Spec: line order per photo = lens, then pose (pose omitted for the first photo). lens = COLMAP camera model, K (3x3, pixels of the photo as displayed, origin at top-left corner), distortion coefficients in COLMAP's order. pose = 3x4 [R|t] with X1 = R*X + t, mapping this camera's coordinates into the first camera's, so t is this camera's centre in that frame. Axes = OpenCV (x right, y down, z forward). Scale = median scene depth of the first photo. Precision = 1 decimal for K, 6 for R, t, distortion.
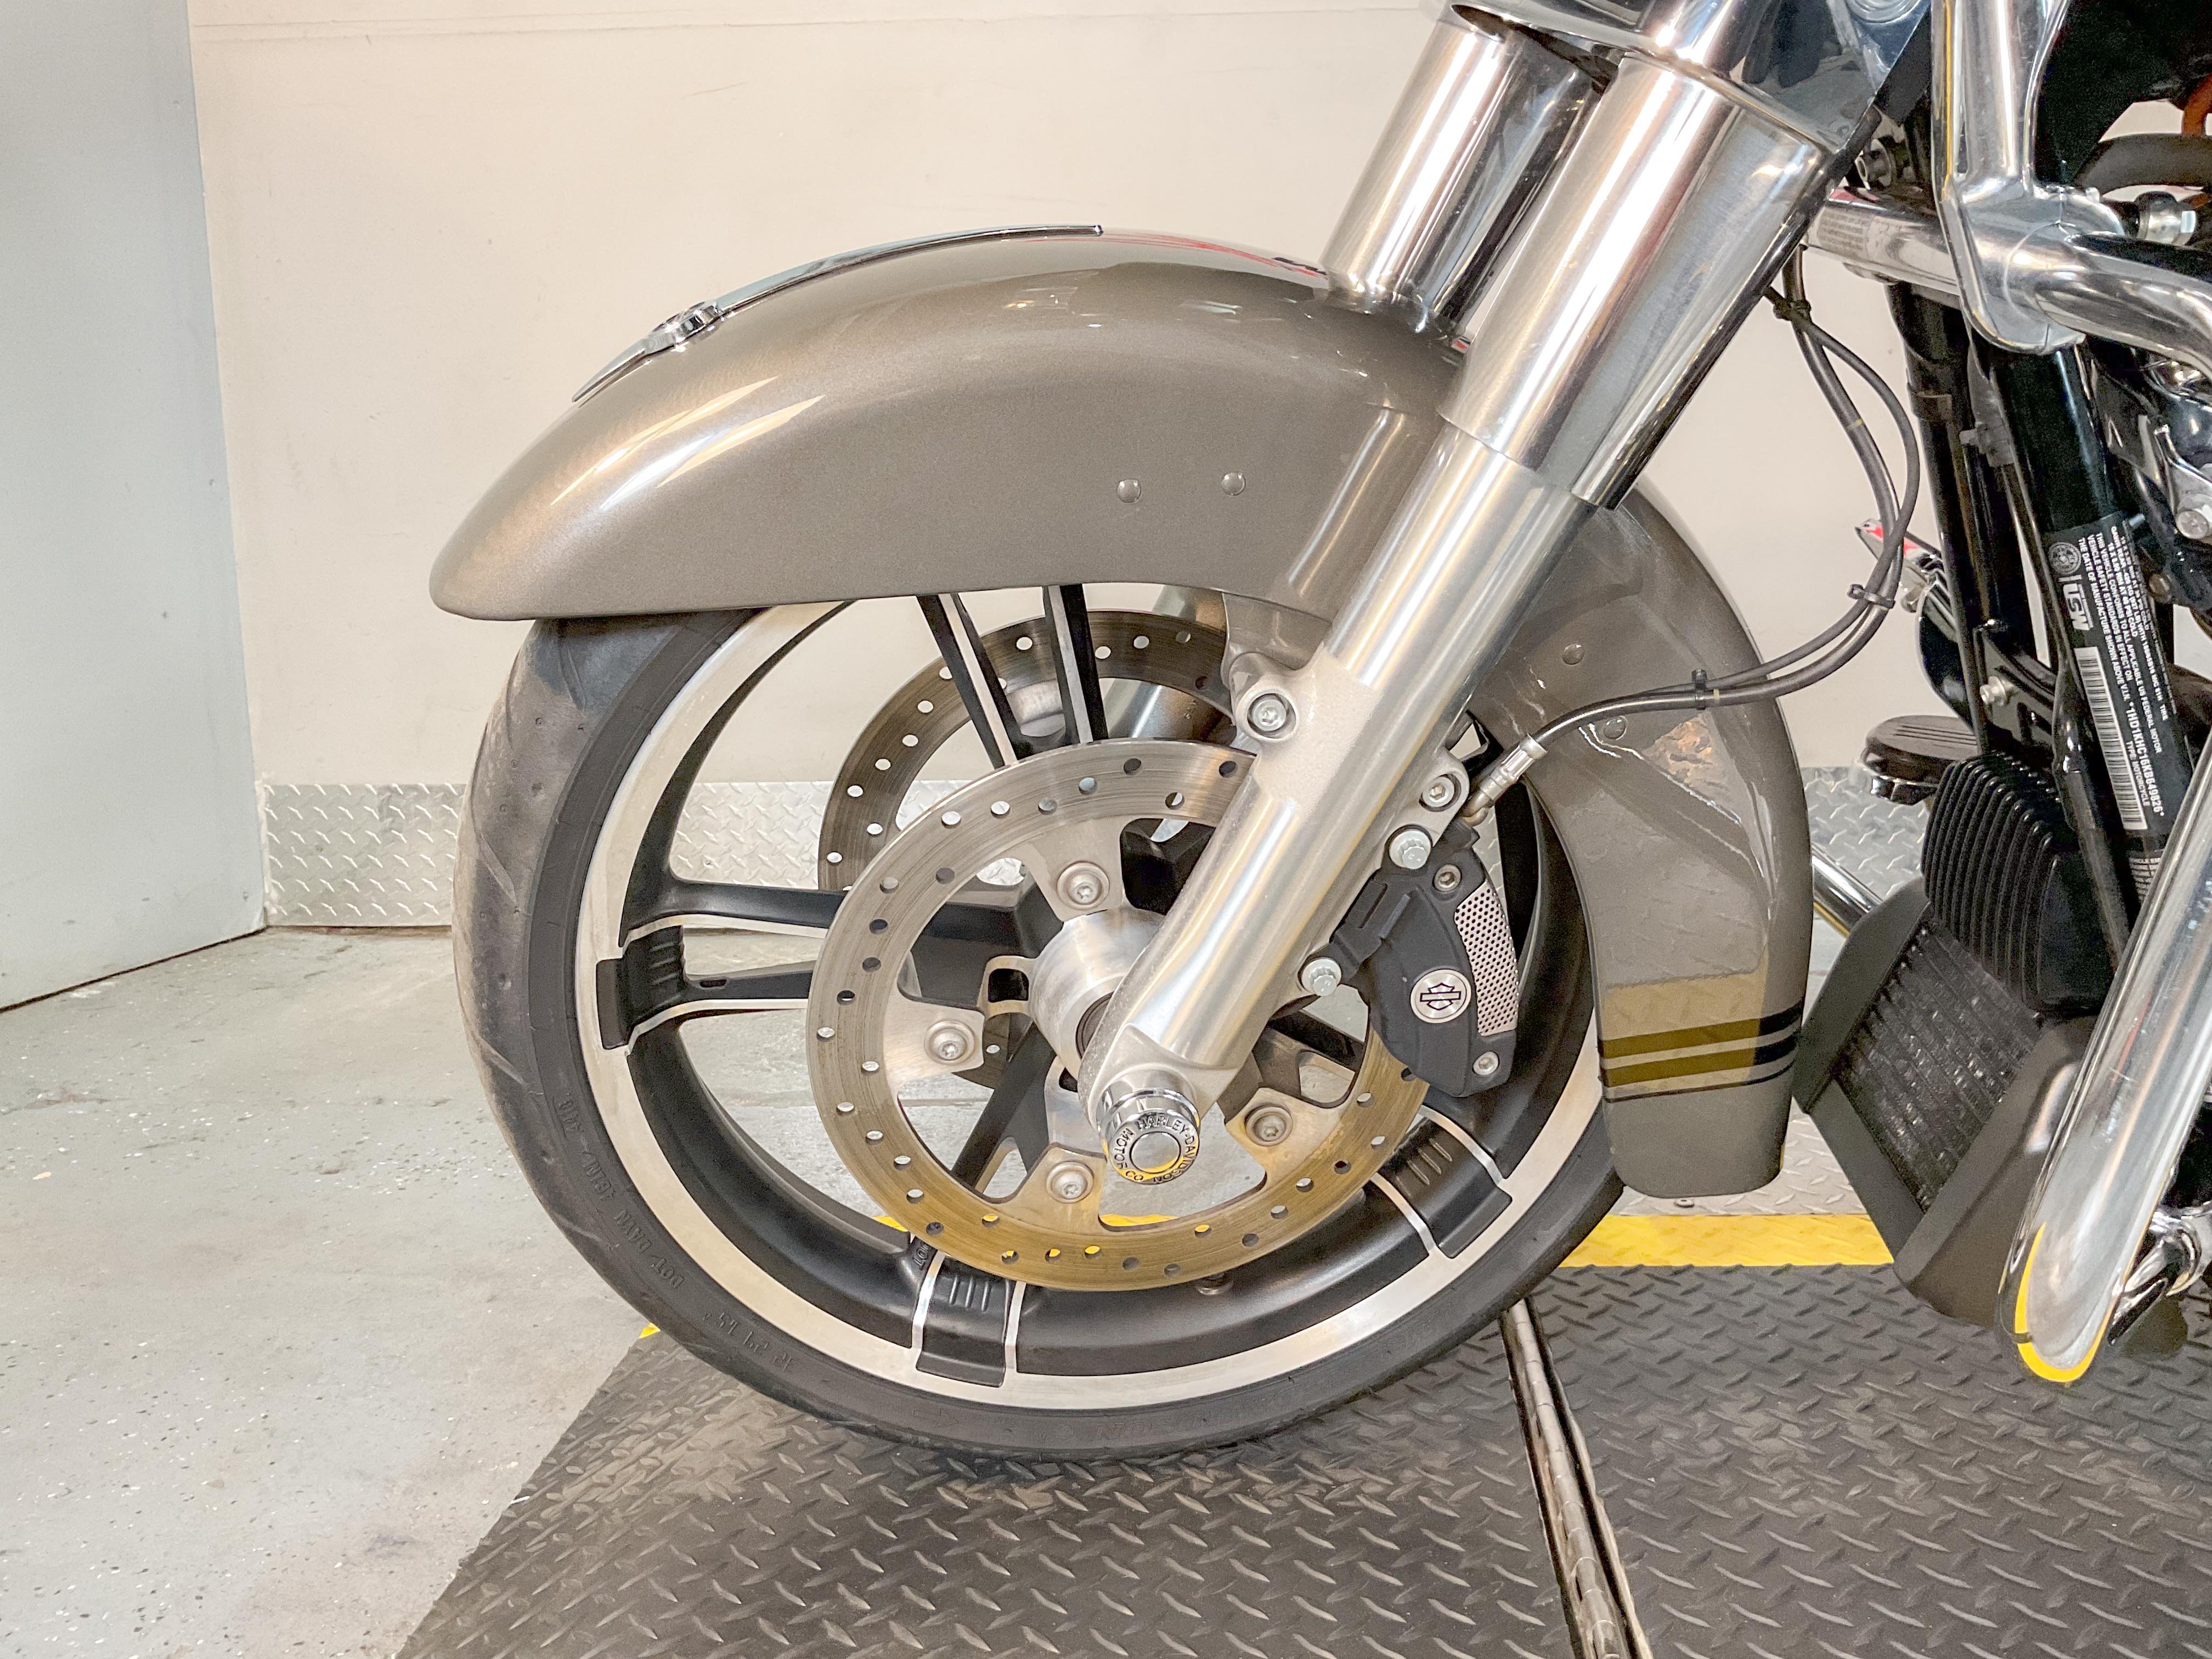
lens RADIAL K [[1857.1, 0, 1106.0], [0, 1857.1, 829.5], [0, 0, 1]] dist [-0.012653, 0.002464]
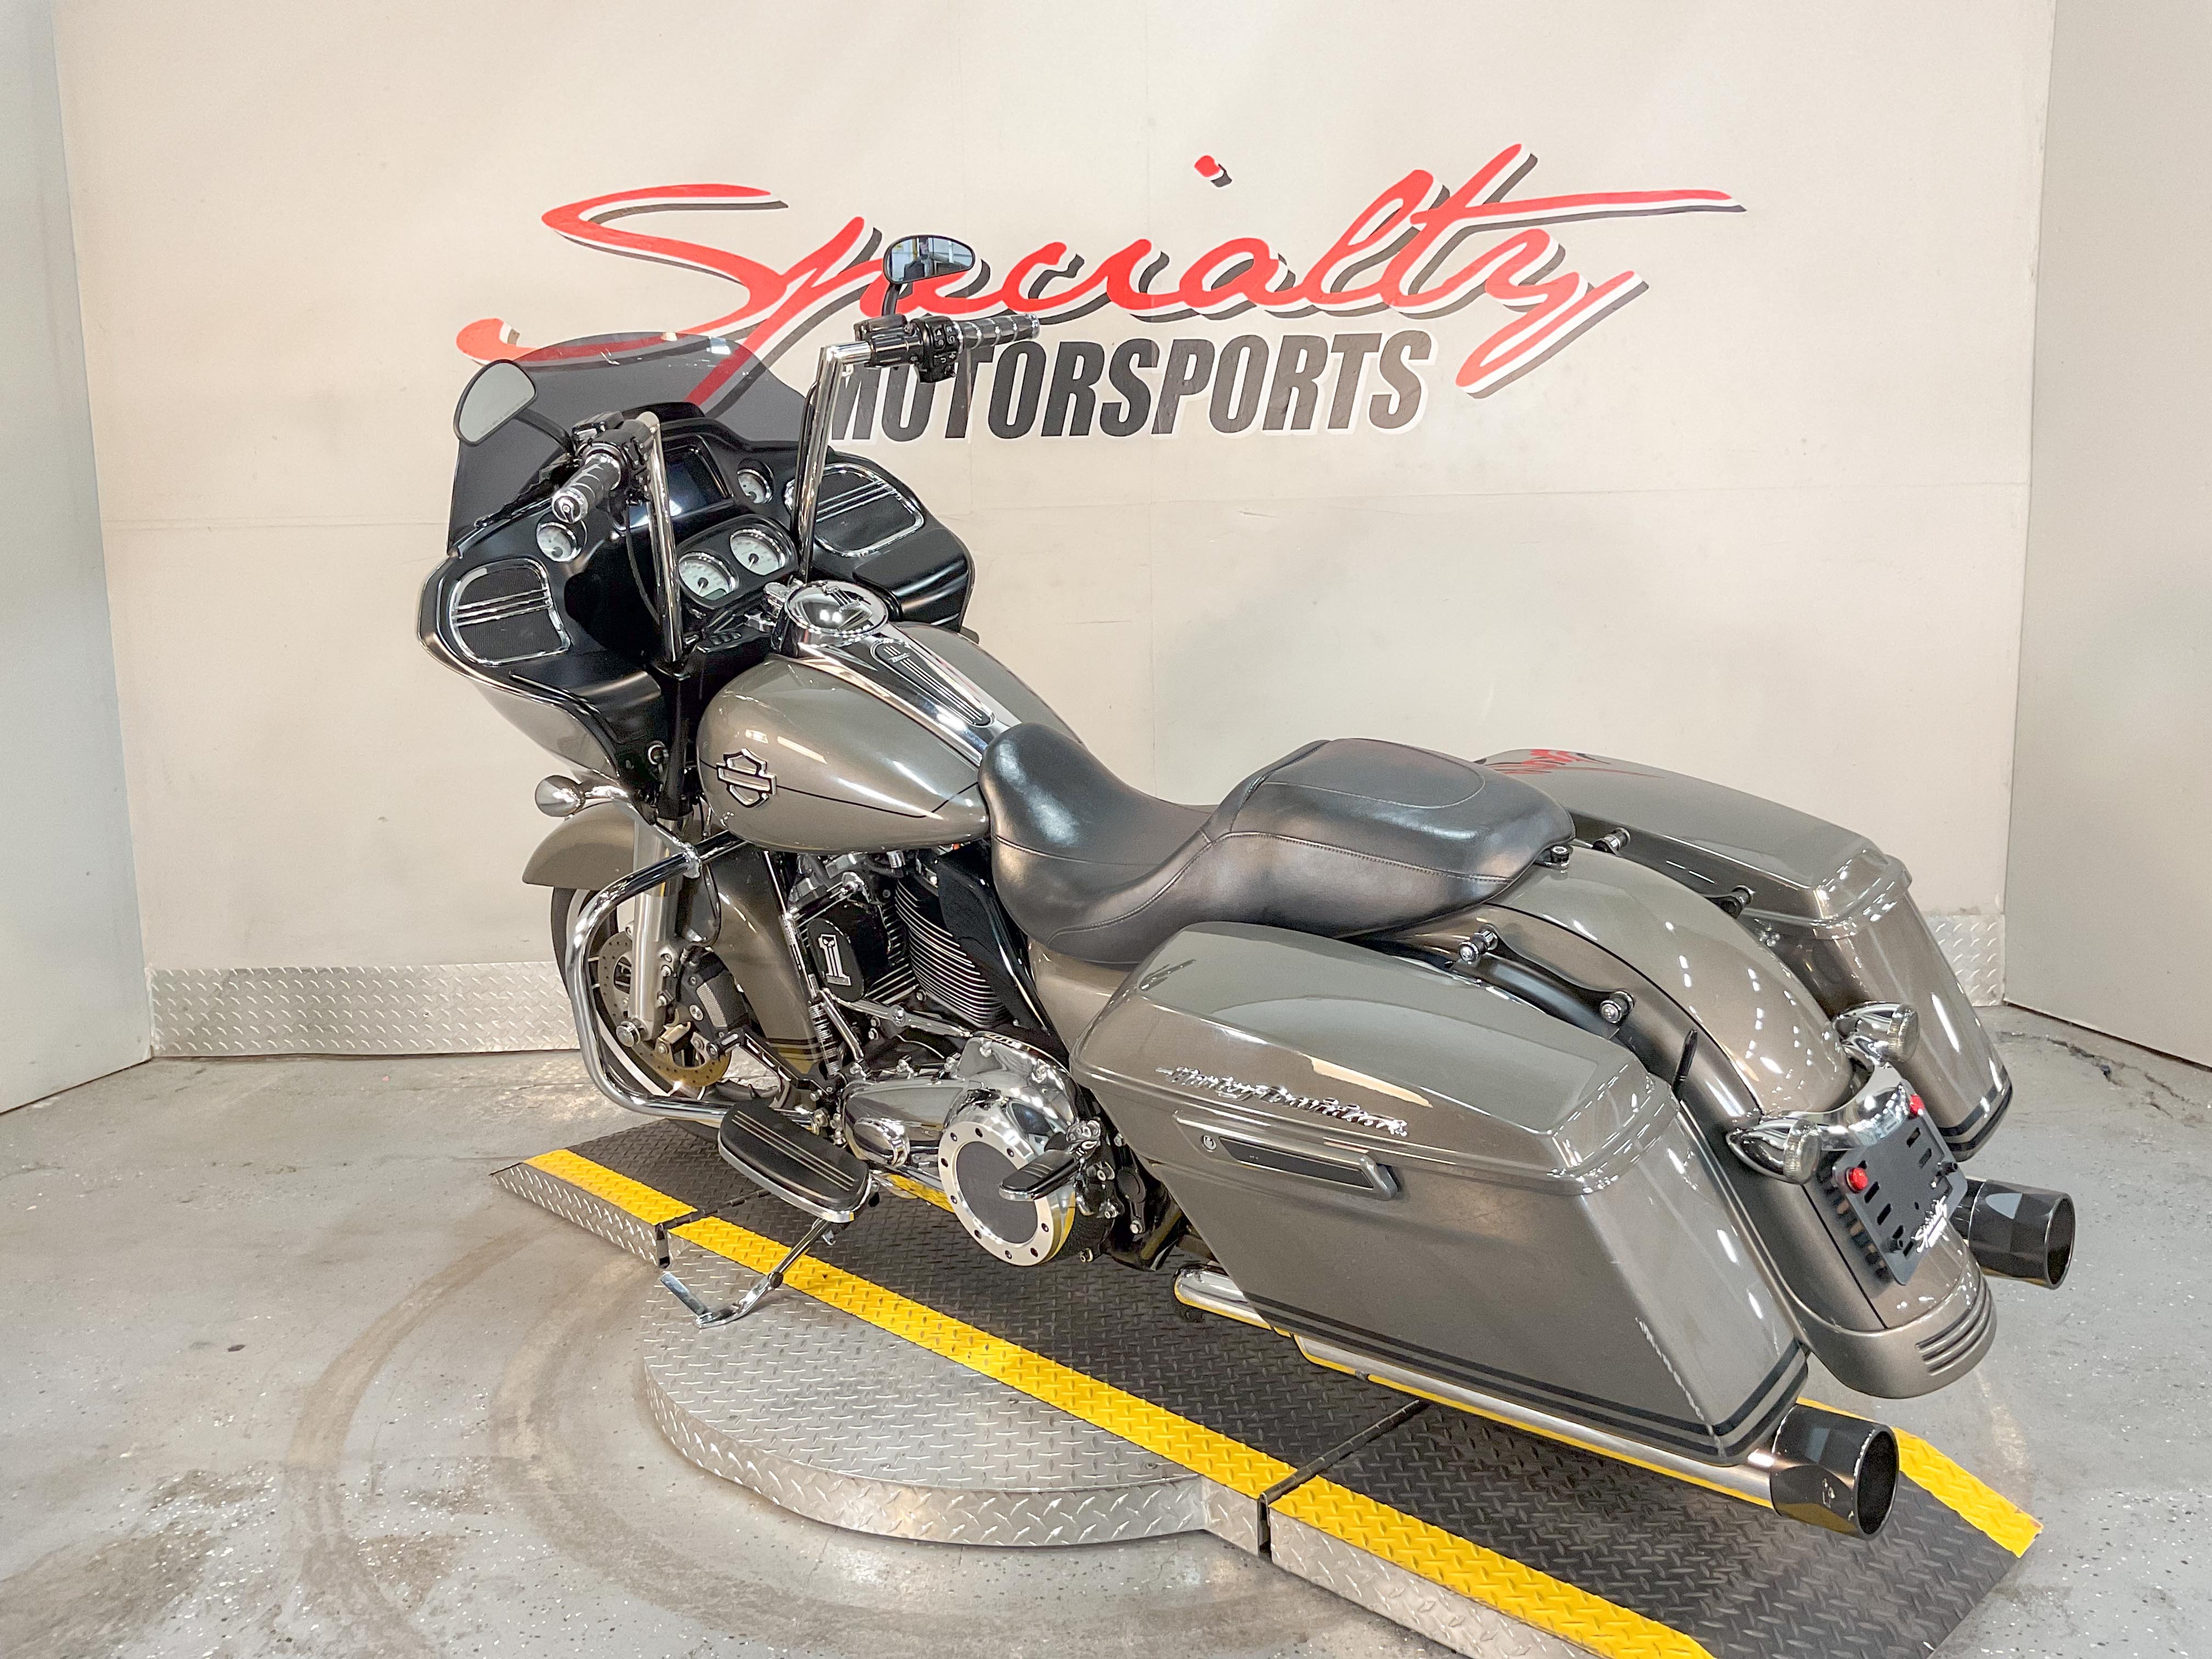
lens RADIAL K [[1851.5, 0, 1112.9], [0, 1851.5, 842.7], [0, 0, 1]] dist [-0.008227, 0.001974]
pose [[0.998635, -0.016601, 0.049529, 0.324907], [0.017488, 0.999693, -0.017534, -0.098199], [-0.049223, 0.018376, 0.998619, -0.692622]]
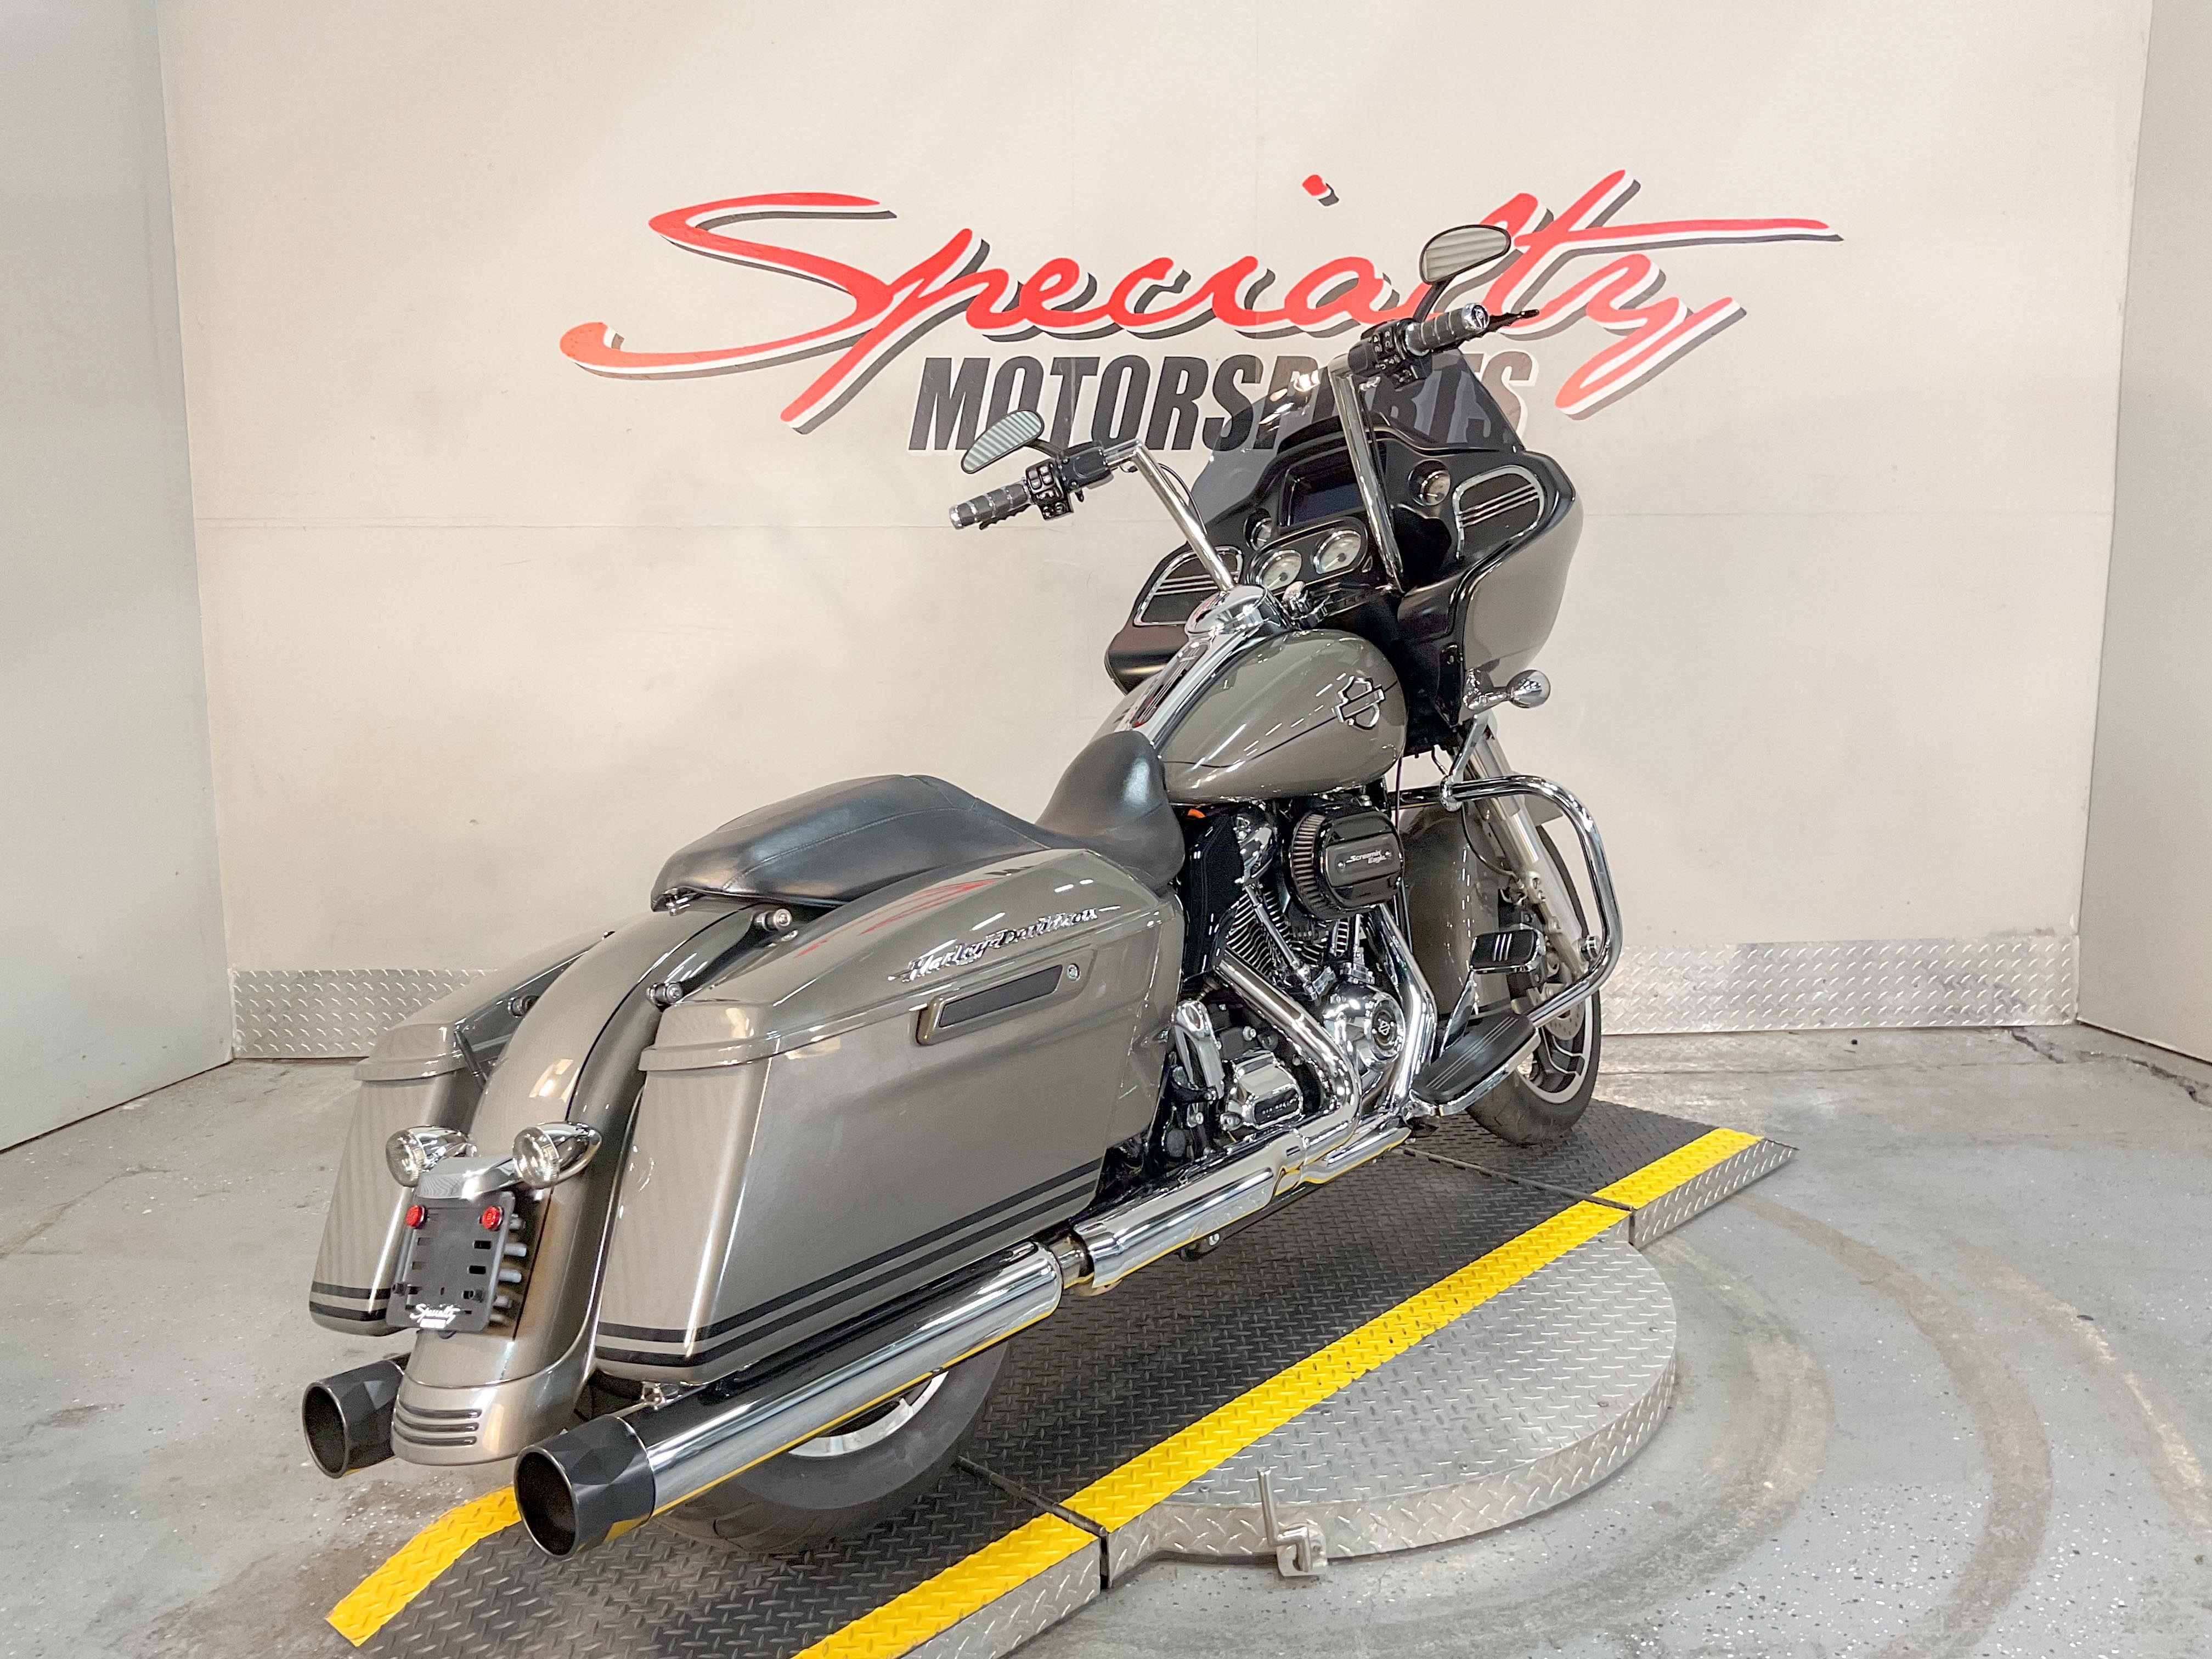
lens RADIAL K [[1852.0, 0, 1110.6], [0, 1852.0, 839.7], [0, 0, 1]] dist [-0.008320, 0.005538]
pose [[0.997366, -0.004292, 0.072403, 0.199624], [0.005752, 0.999784, -0.019978, -0.107778], [-0.072301, 0.020341, 0.997175, -0.694473]]
